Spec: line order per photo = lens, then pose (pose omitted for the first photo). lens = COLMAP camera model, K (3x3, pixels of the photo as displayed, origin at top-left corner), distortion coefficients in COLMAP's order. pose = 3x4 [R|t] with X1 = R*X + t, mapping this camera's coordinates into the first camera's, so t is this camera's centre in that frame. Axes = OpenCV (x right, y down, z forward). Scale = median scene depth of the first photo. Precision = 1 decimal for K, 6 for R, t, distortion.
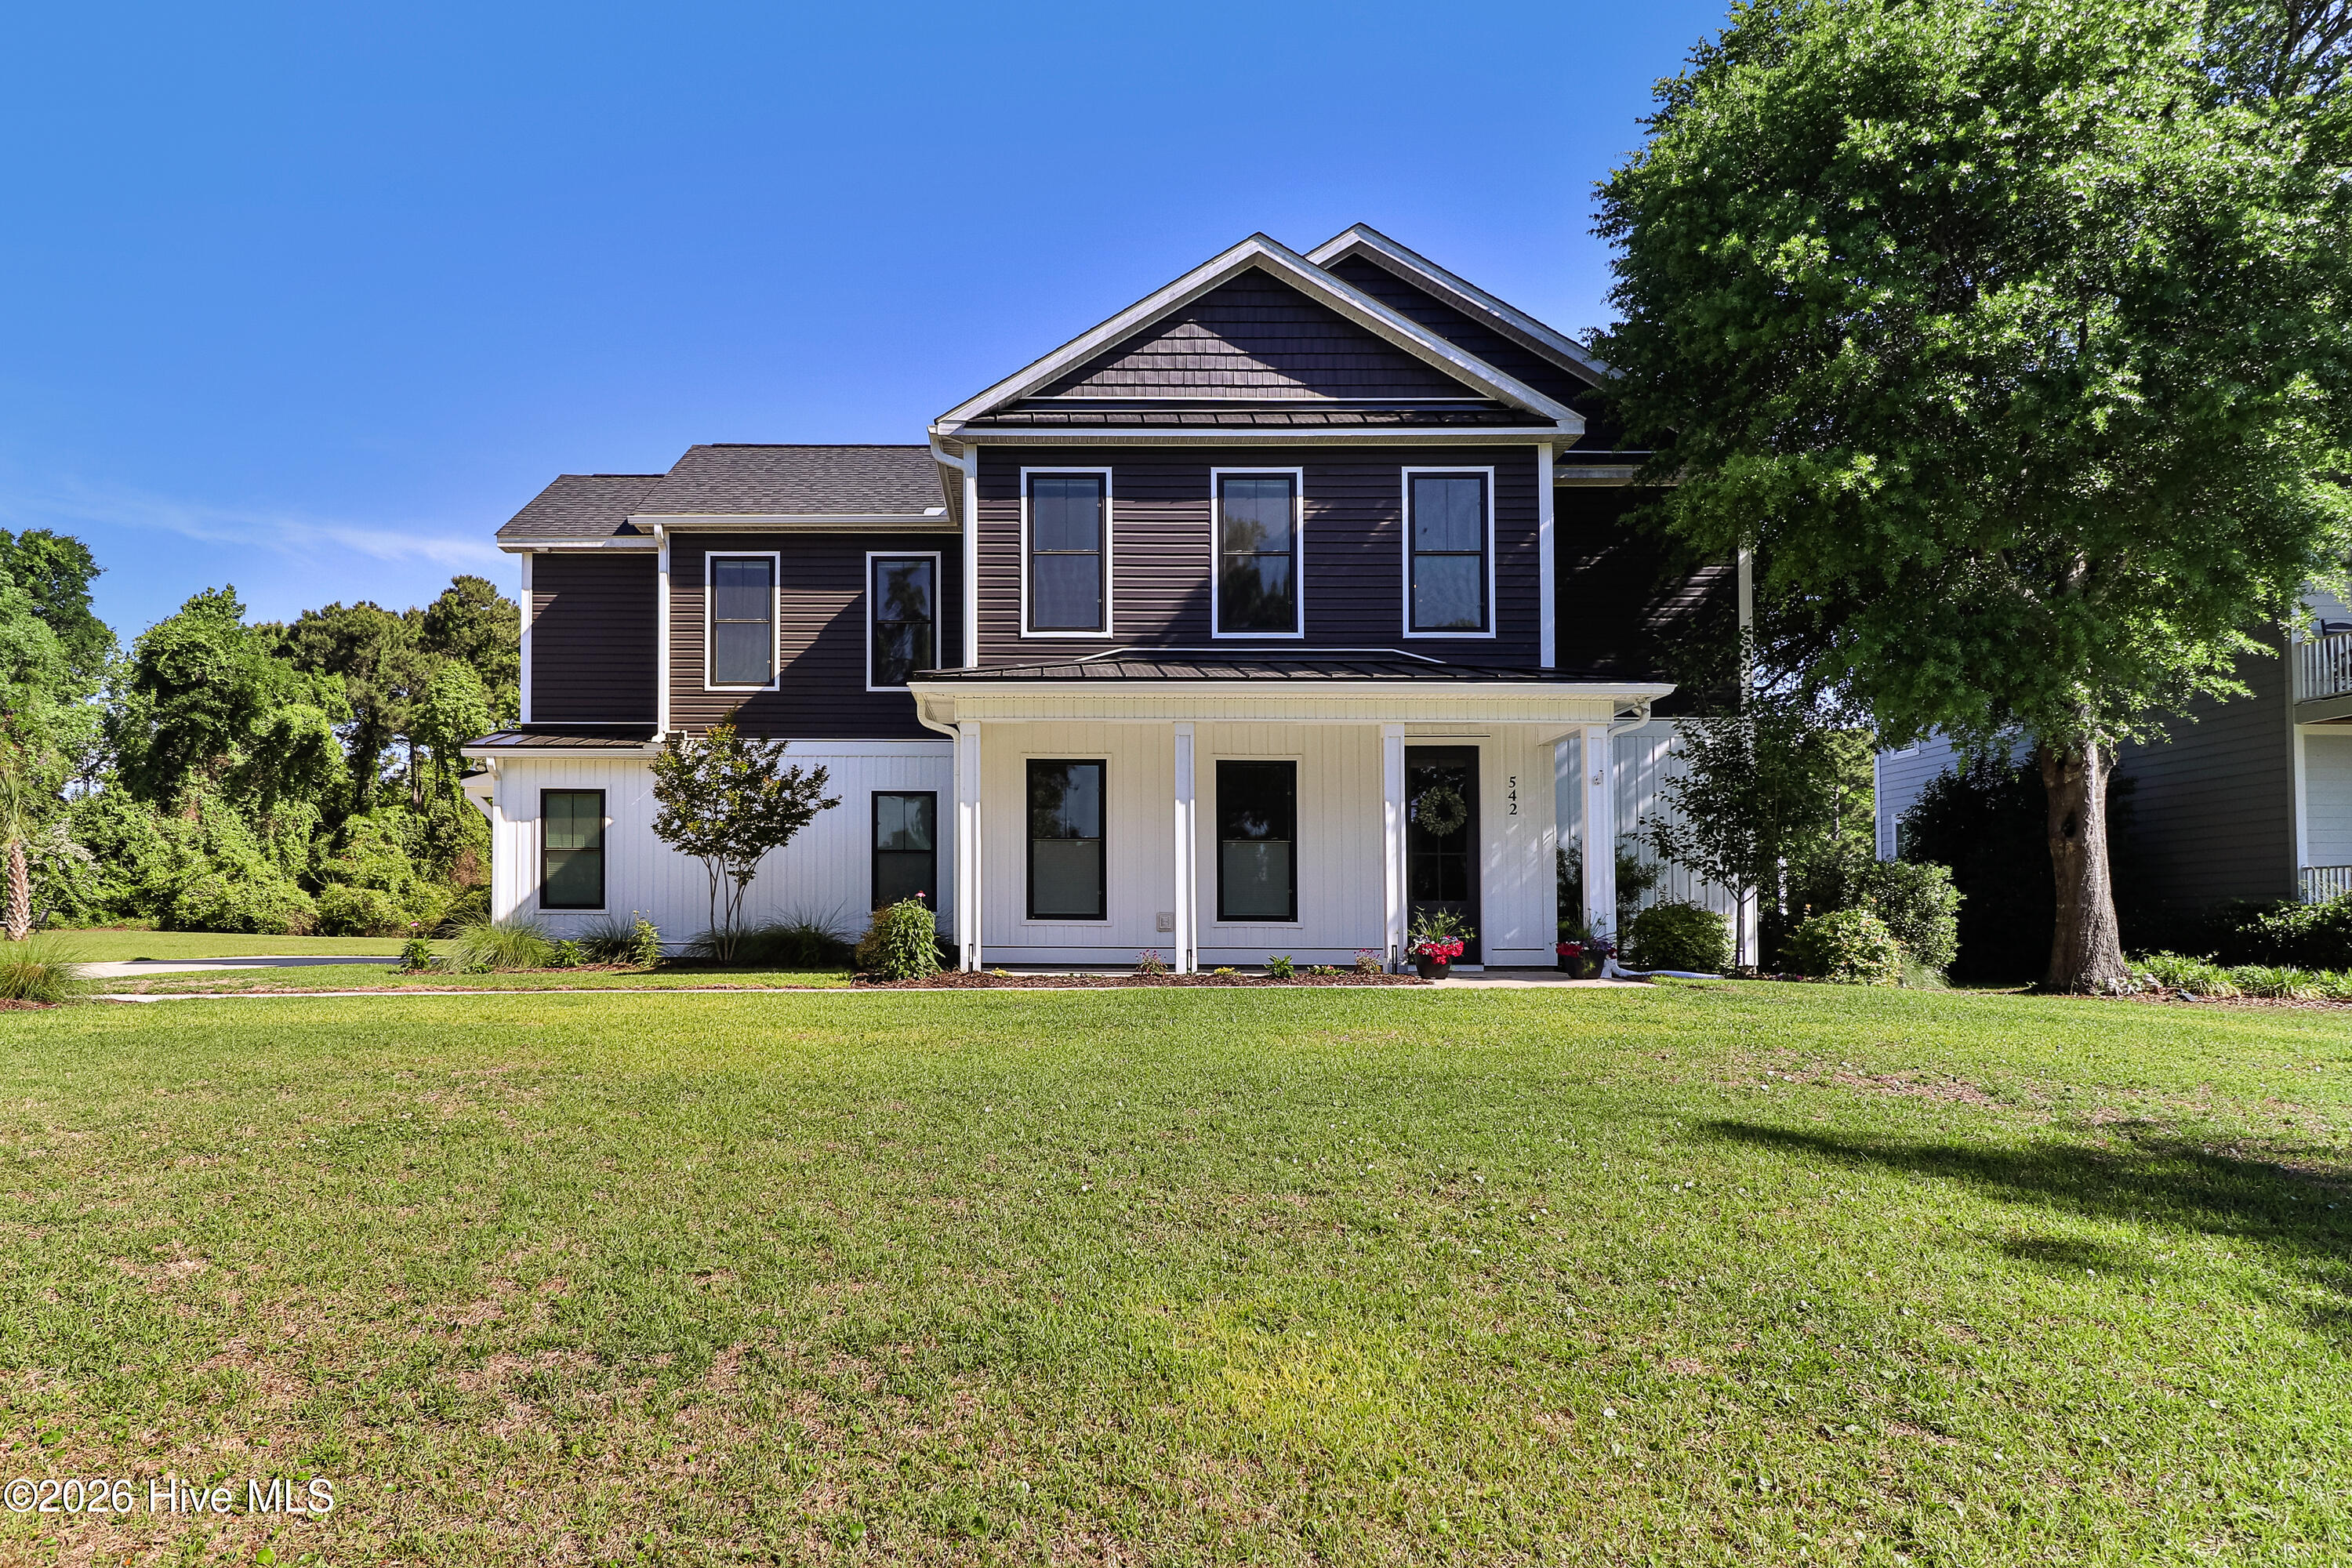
lens RADIAL K [[1462.5, 0, 1173.8], [0, 1462.5, 974.9], [0, 0, 1]] dist [0.005172, -0.000029]
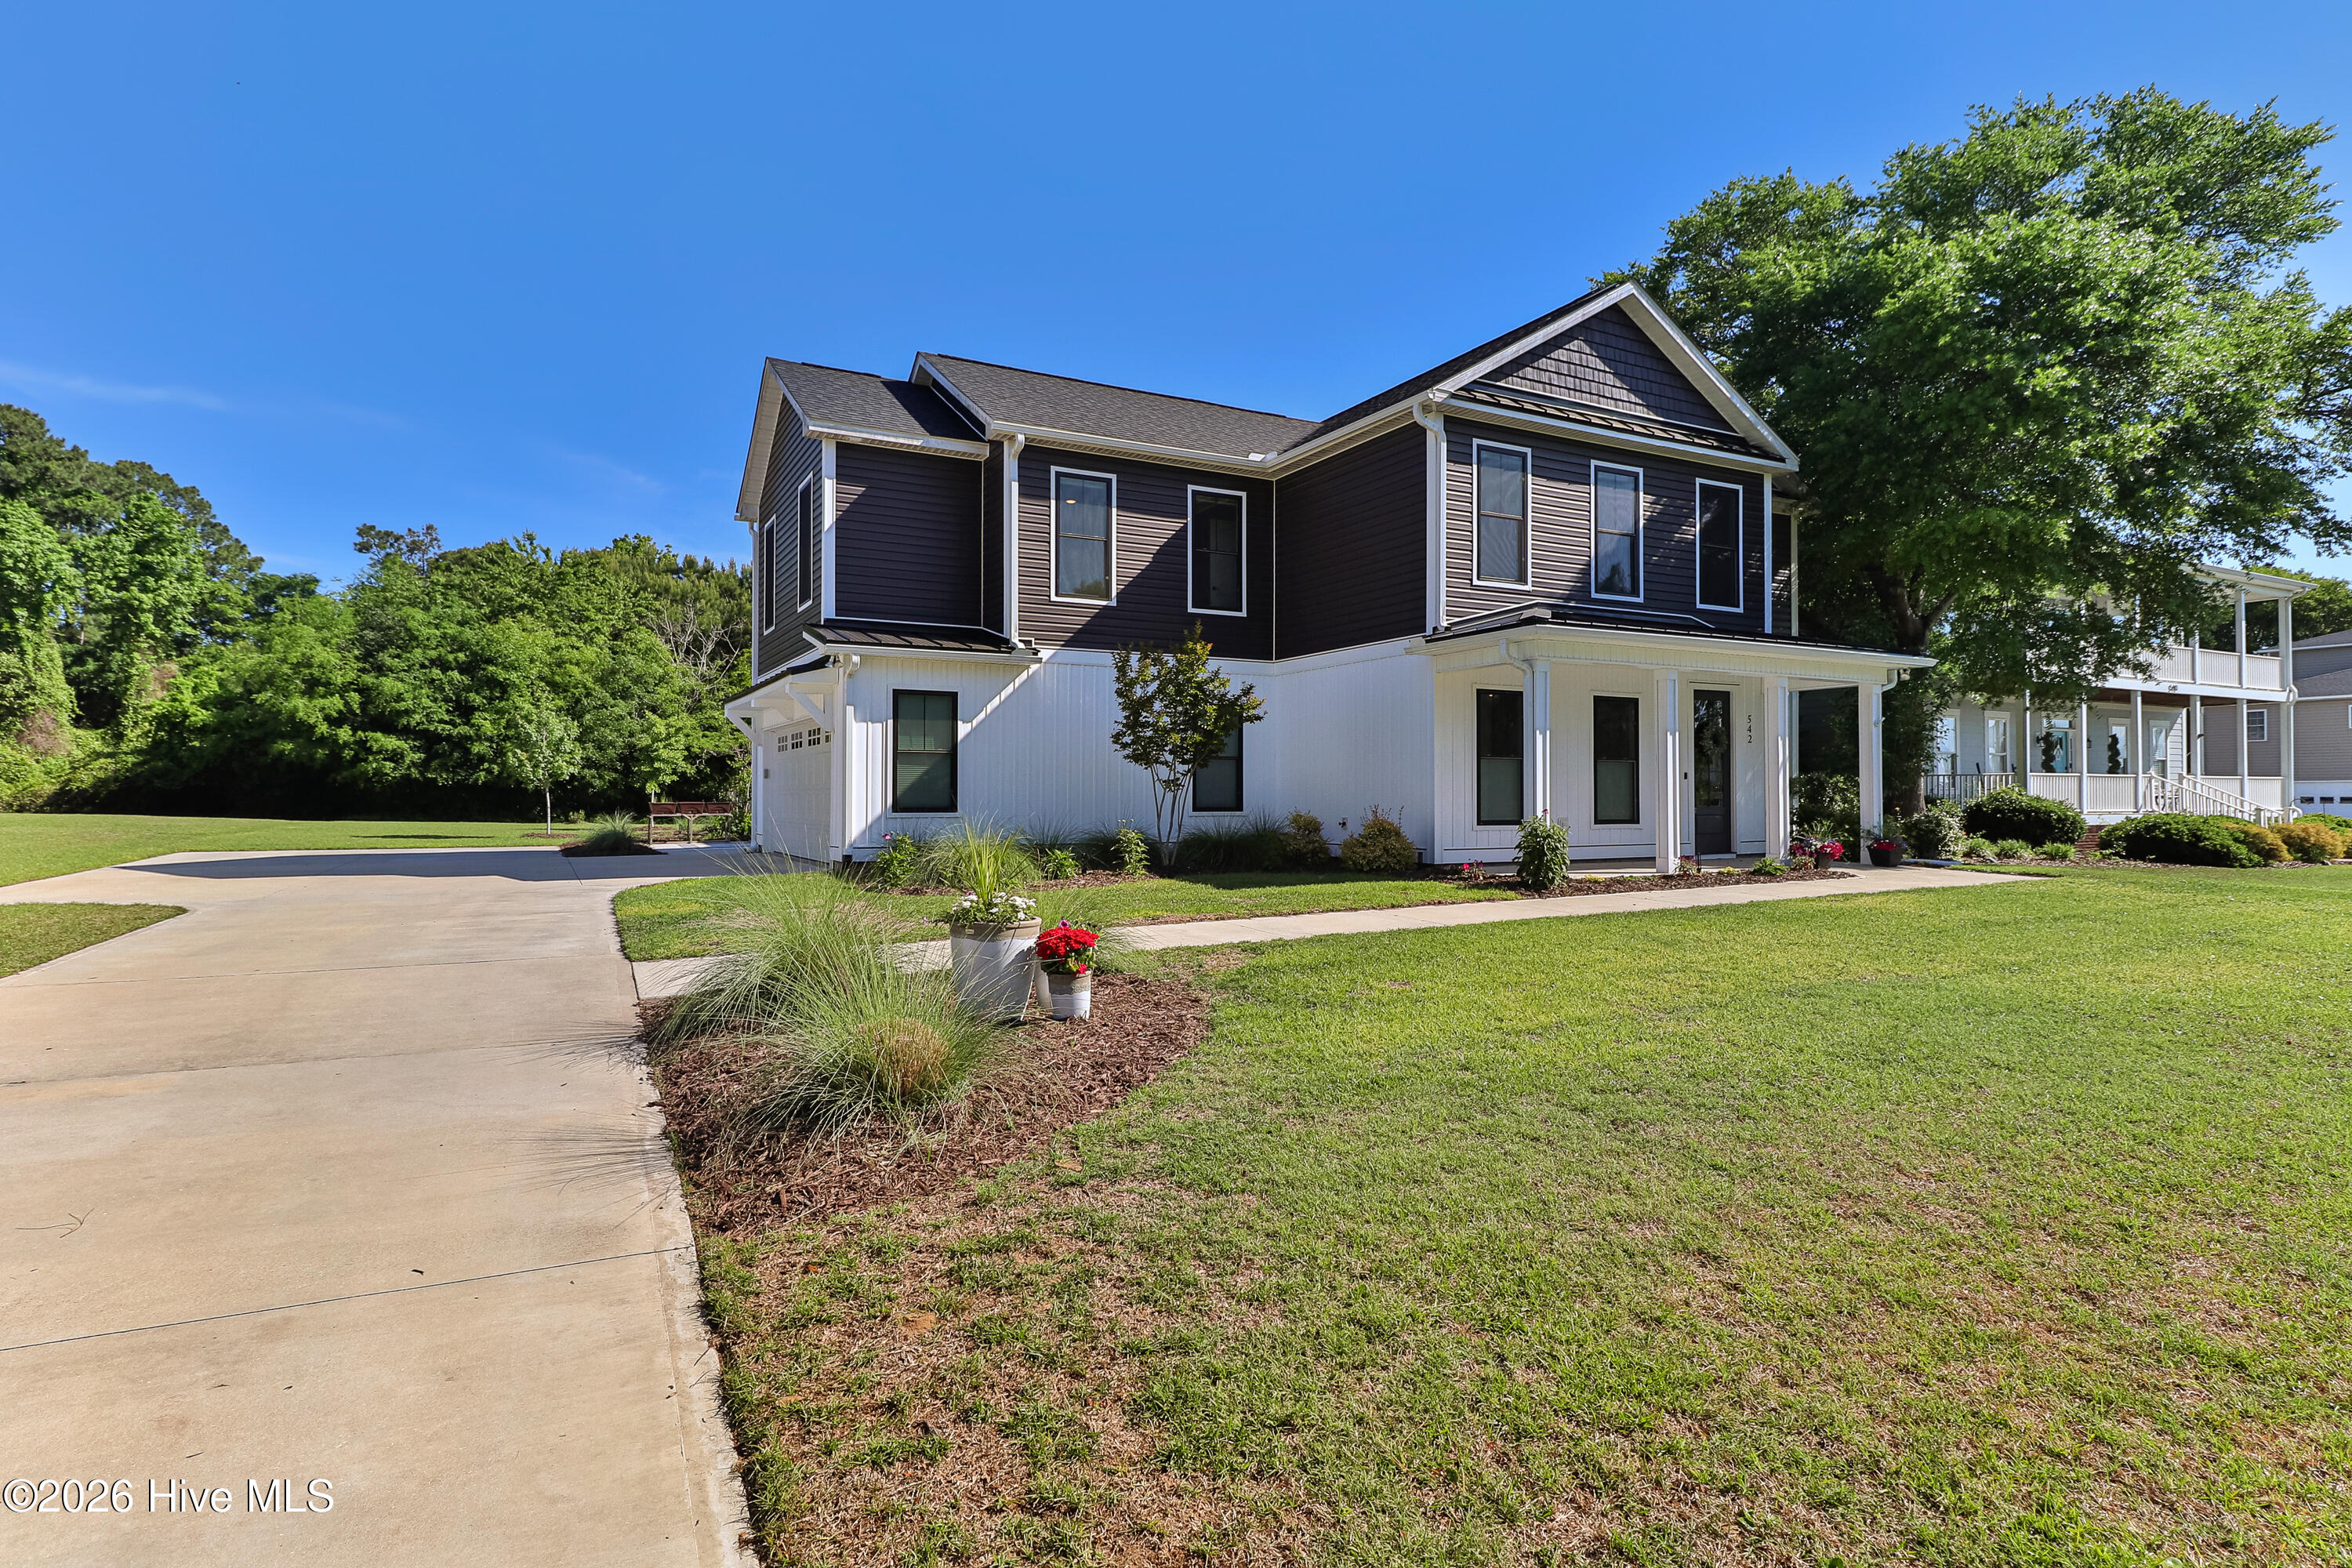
lens RADIAL K [[1099.5, 0, 1146.3], [0, 1099.5, 816.0], [0, 0, 1]] dist [0.016044, -0.000456]
pose [[0.895176, -0.012541, 0.445535, -0.613492], [0.013218, 0.999911, 0.001586, -0.042627], [-0.445516, 0.004469, 0.895263, 0.276930]]
